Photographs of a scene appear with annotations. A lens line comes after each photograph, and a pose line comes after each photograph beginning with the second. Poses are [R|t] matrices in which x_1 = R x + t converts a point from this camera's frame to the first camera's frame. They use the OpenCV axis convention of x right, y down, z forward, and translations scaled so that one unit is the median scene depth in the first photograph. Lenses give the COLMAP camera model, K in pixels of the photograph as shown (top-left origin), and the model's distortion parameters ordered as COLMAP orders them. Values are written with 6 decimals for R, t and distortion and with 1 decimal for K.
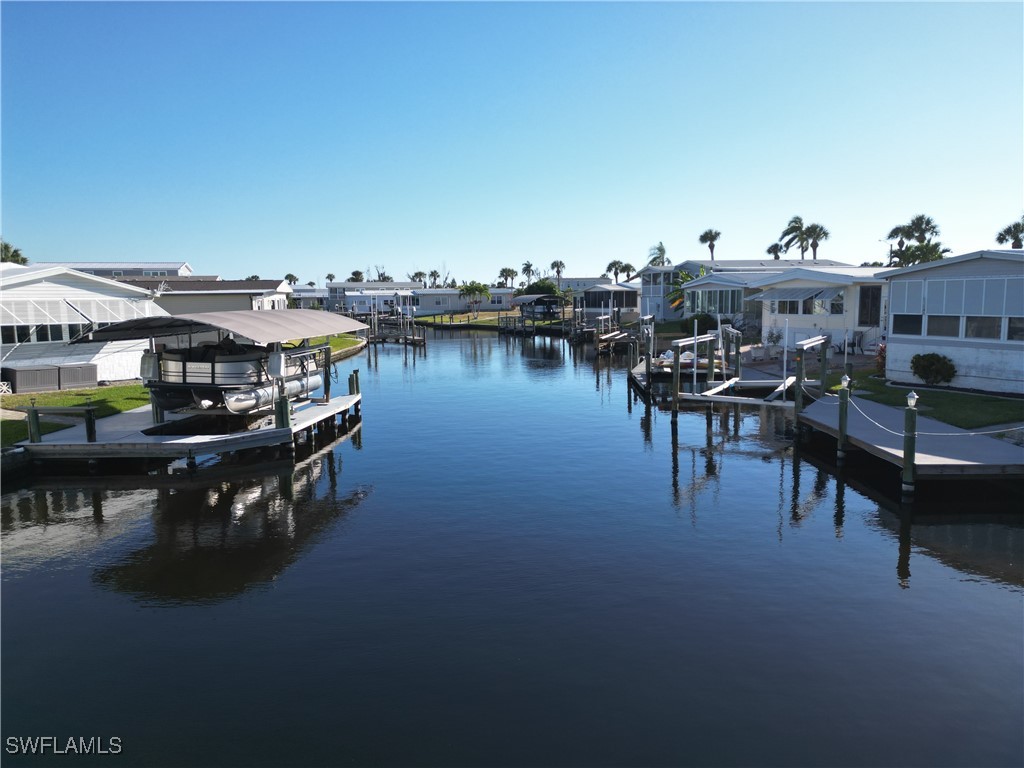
lens RADIAL K [[713.3, 0, 512.0], [0, 713.3, 384.0], [0, 0, 1]] dist [0.074330, -0.075377]
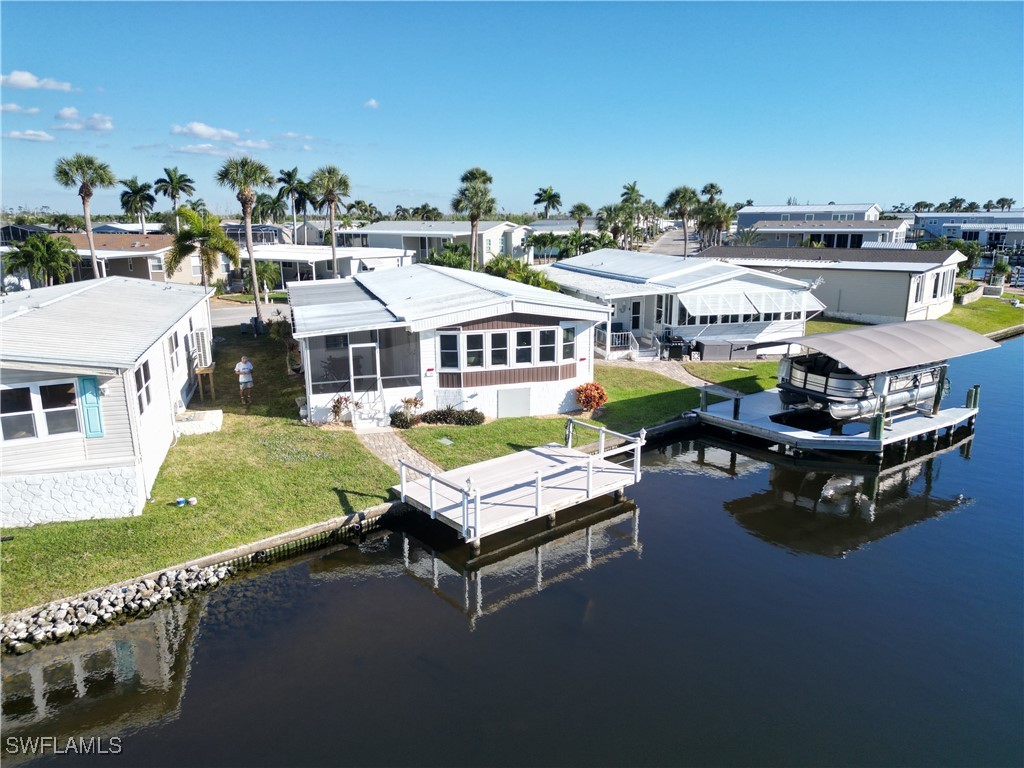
lens RADIAL K [[713.3, 0, 512.0], [0, 713.3, 384.0], [0, 0, 1]] dist [0.074330, -0.075377]
pose [[0.632255, 0.188116, -0.751576, 0.161431], [-0.101620, 0.981830, 0.160262, -0.135039], [0.768067, -0.024951, 0.639883, -0.208505]]
